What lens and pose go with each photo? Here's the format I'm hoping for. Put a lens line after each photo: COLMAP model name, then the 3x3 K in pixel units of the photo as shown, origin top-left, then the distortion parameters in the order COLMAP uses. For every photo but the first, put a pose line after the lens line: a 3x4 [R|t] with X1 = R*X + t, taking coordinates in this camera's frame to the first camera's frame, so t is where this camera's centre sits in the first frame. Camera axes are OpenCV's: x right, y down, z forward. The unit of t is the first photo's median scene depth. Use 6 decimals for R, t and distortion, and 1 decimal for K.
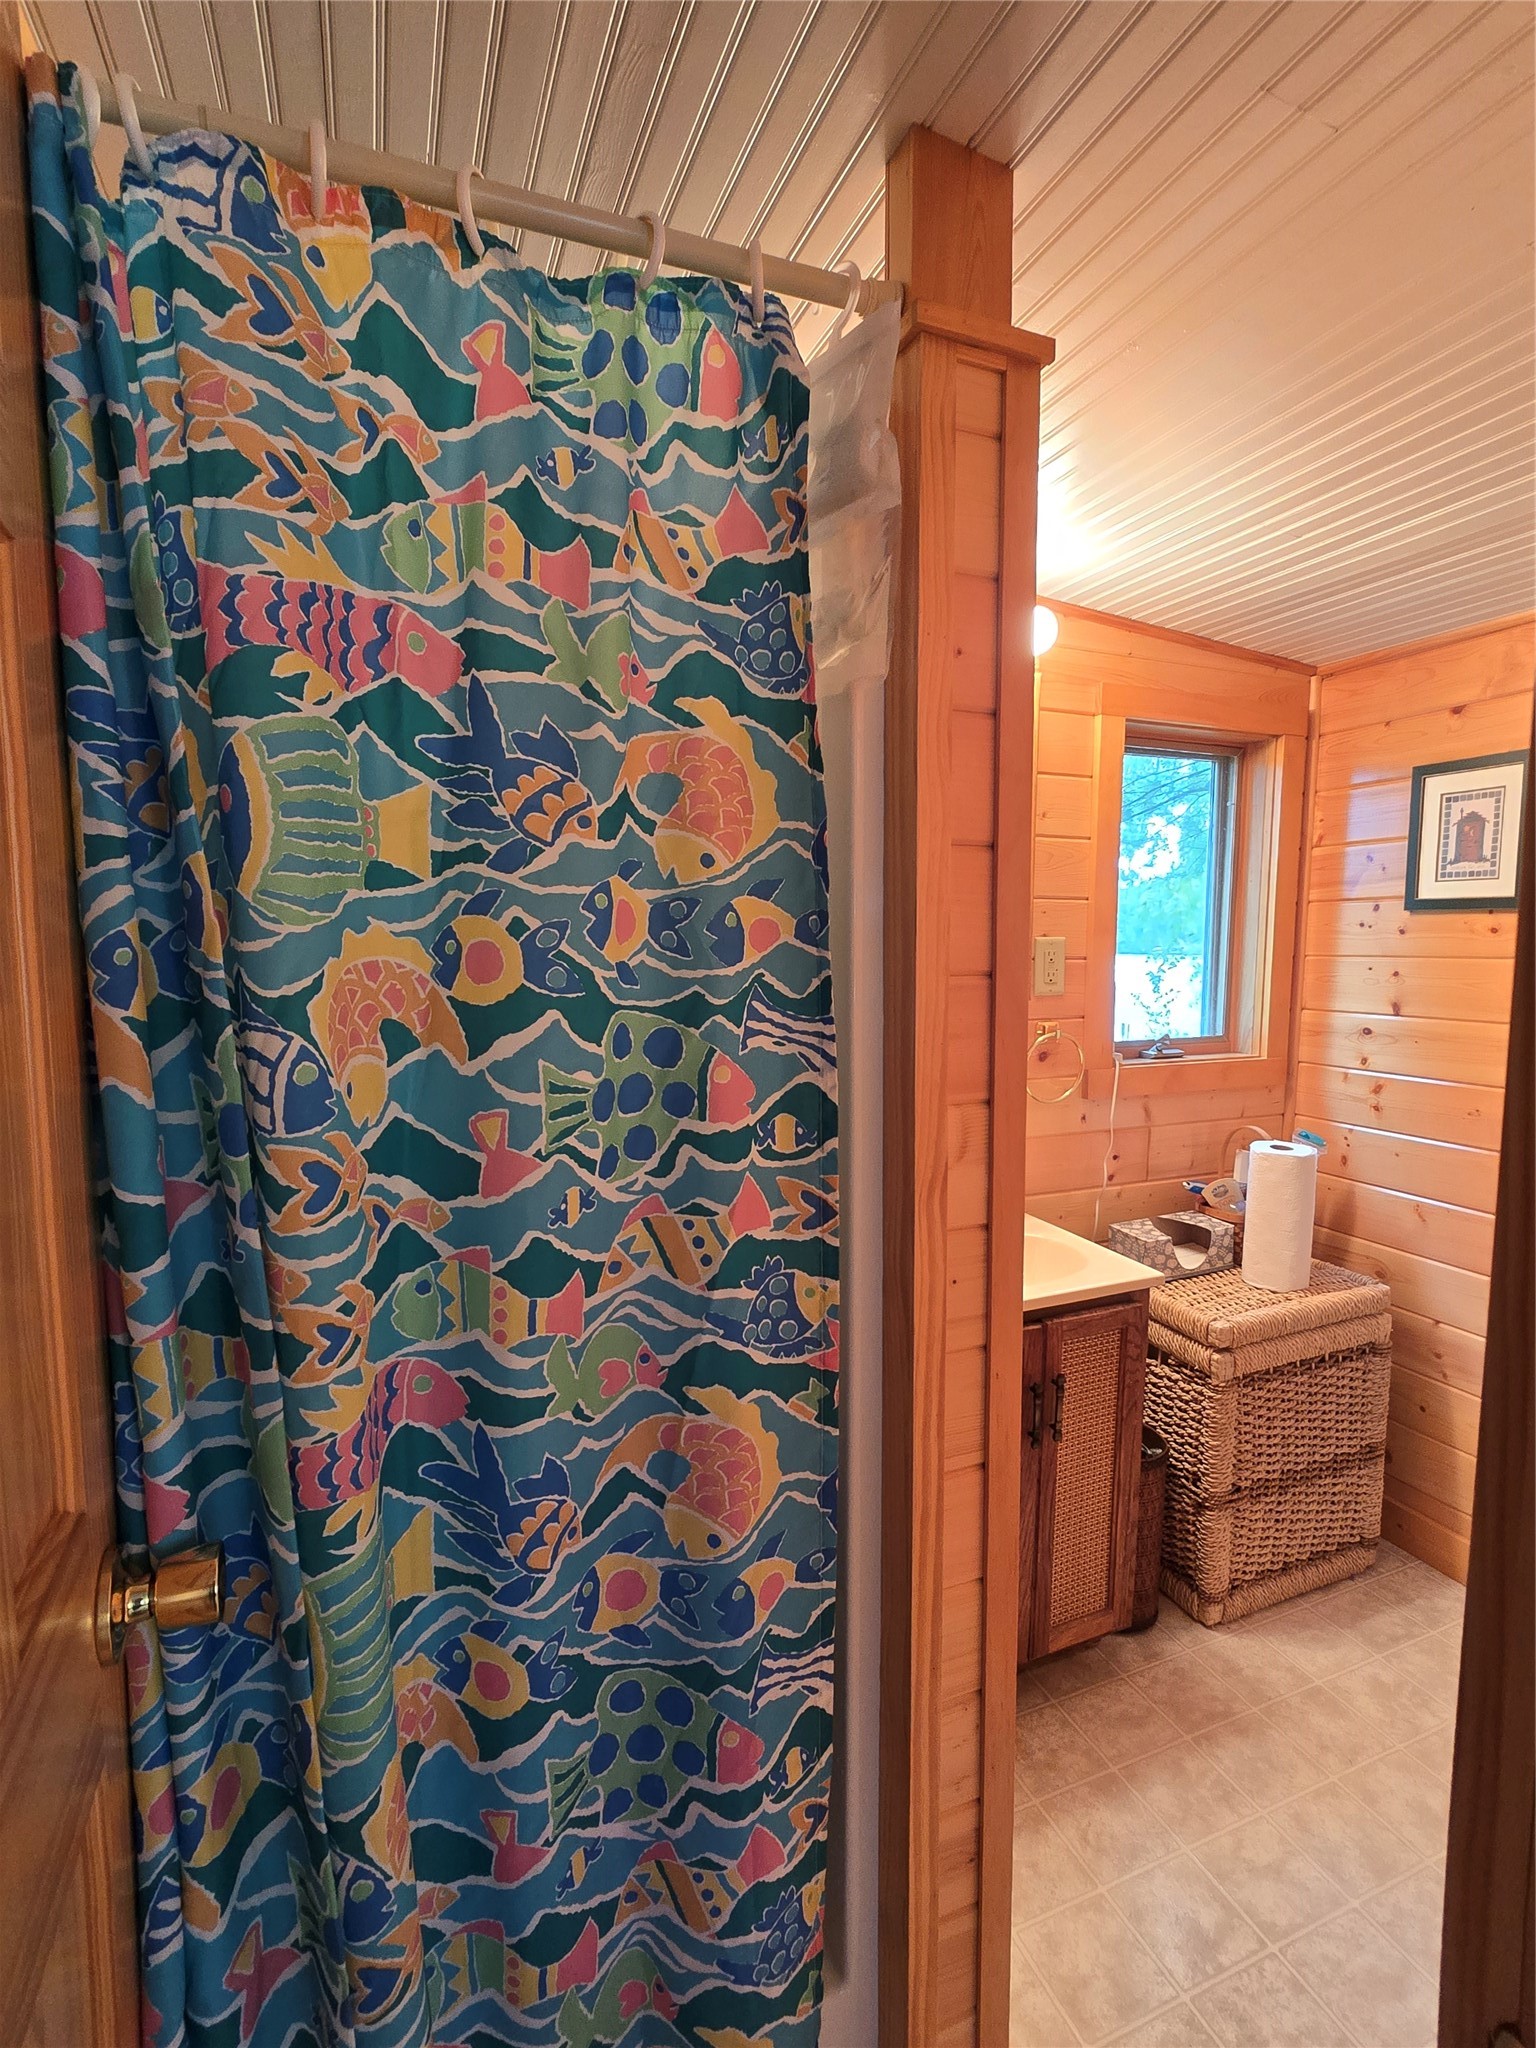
lens RADIAL K [[1040.0, 0, 728.6], [0, 1040.0, 1030.5], [0, 0, 1]] dist [-0.010190, 0.000044]
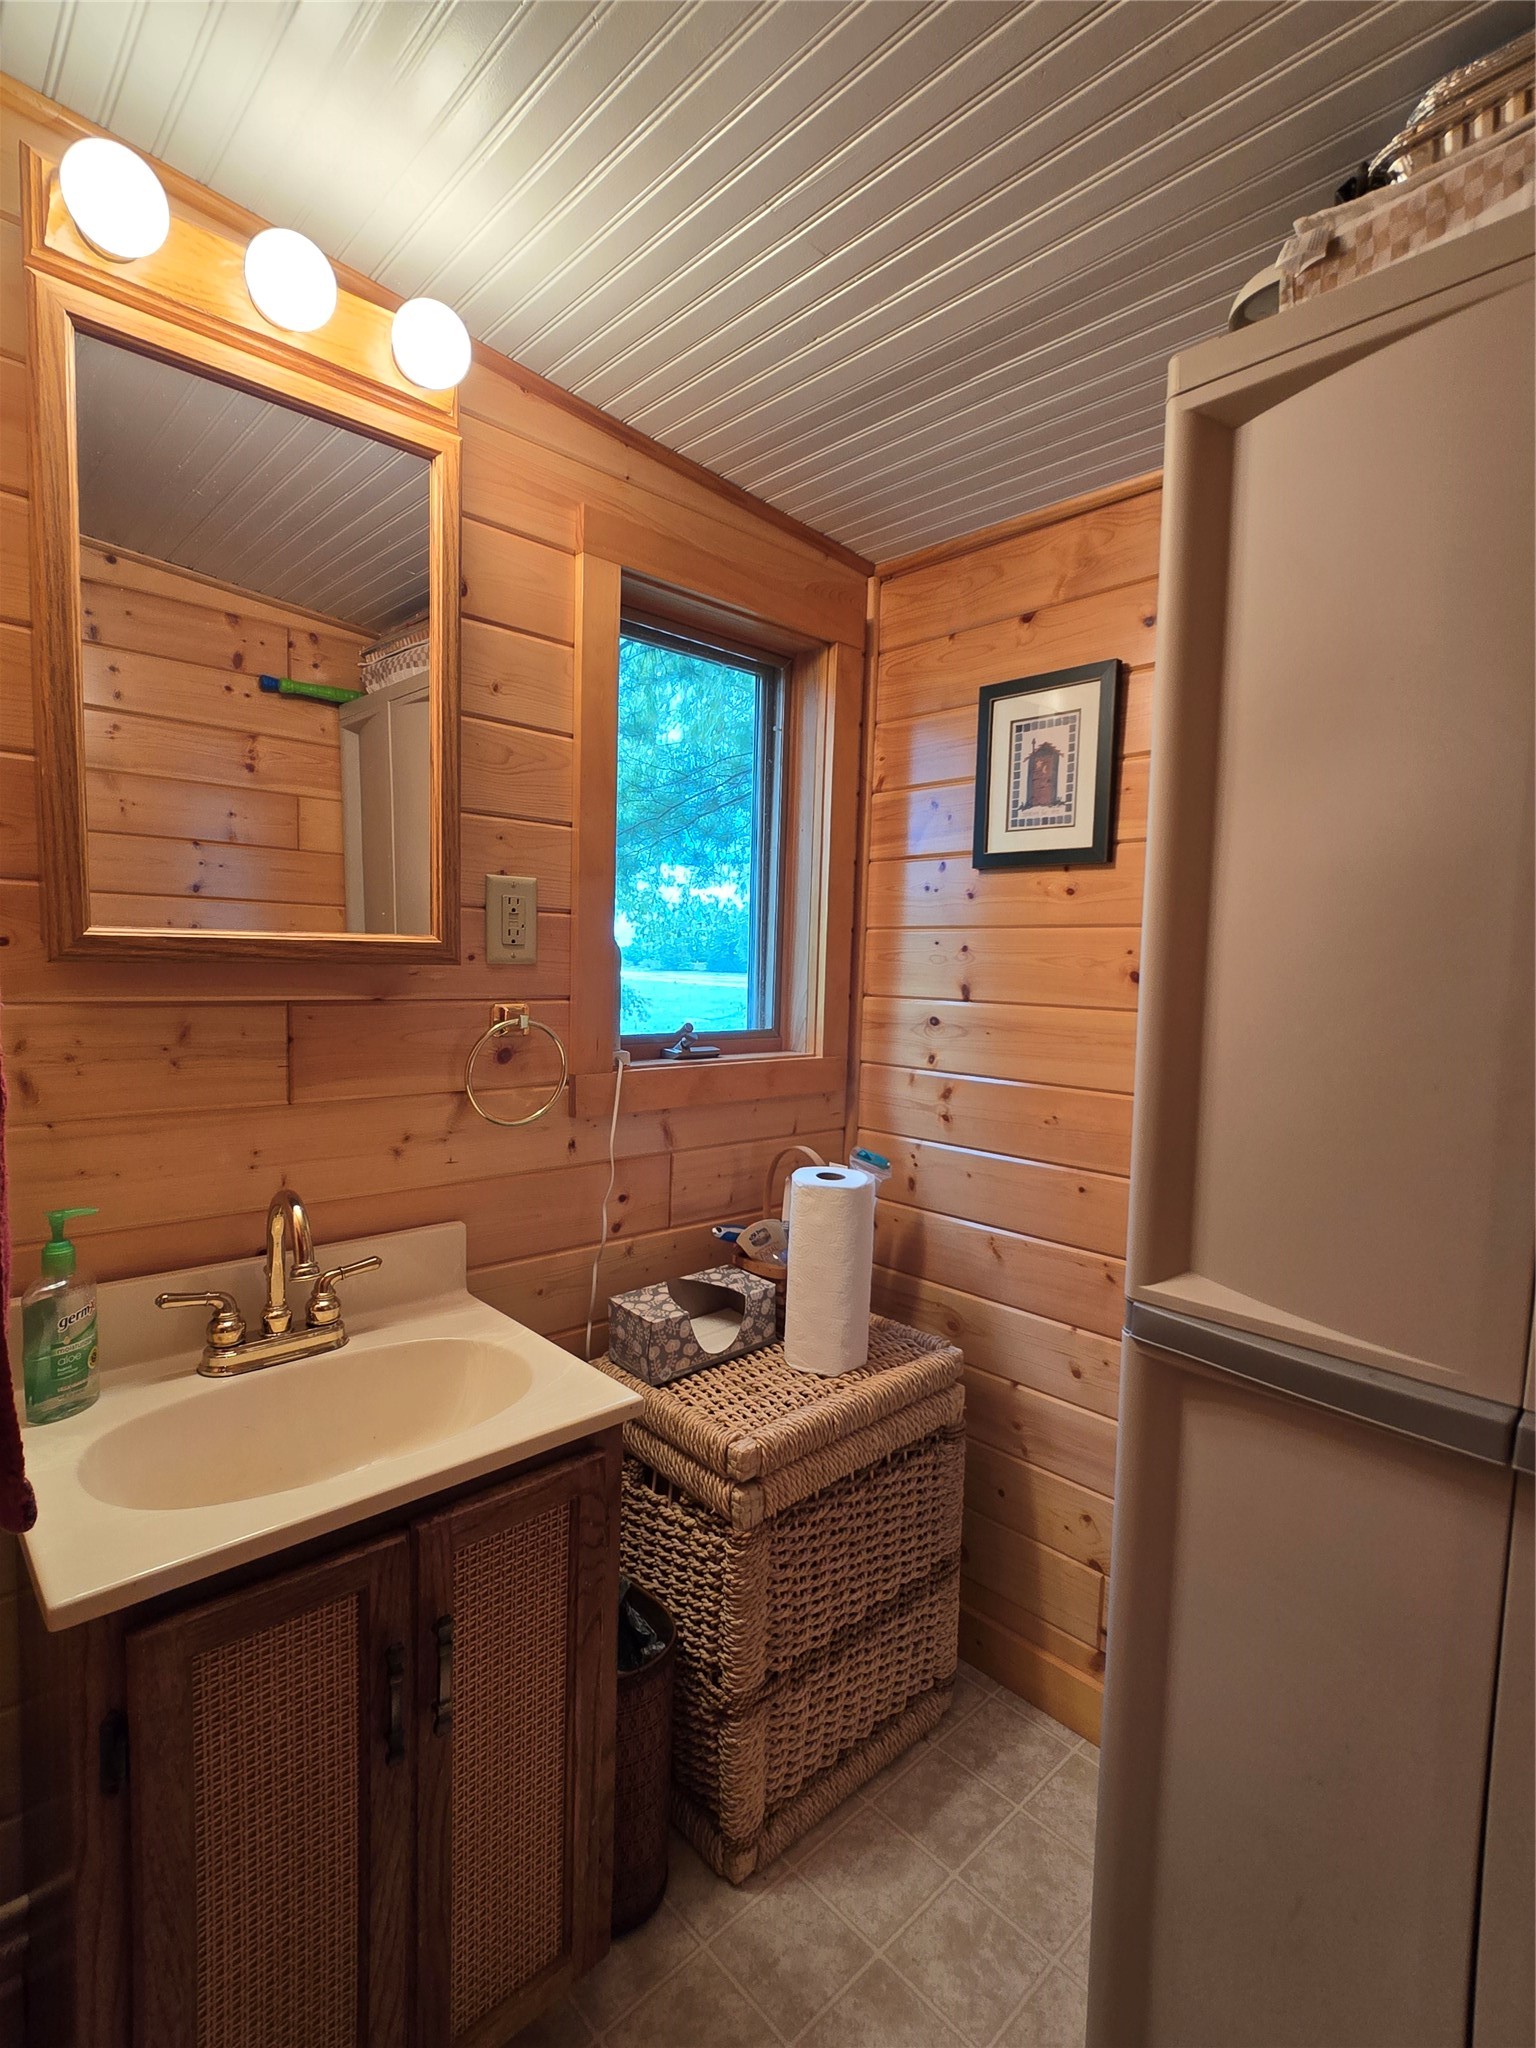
lens RADIAL K [[1040.0, 0, 728.6], [0, 1040.0, 1030.5], [0, 0, 1]] dist [-0.010190, 0.000044]
pose [[0.942017, -0.002610, 0.335554, 0.214579], [0.008701, 0.999824, -0.016650, 0.021362], [-0.335452, 0.018605, 0.941874, 0.323613]]
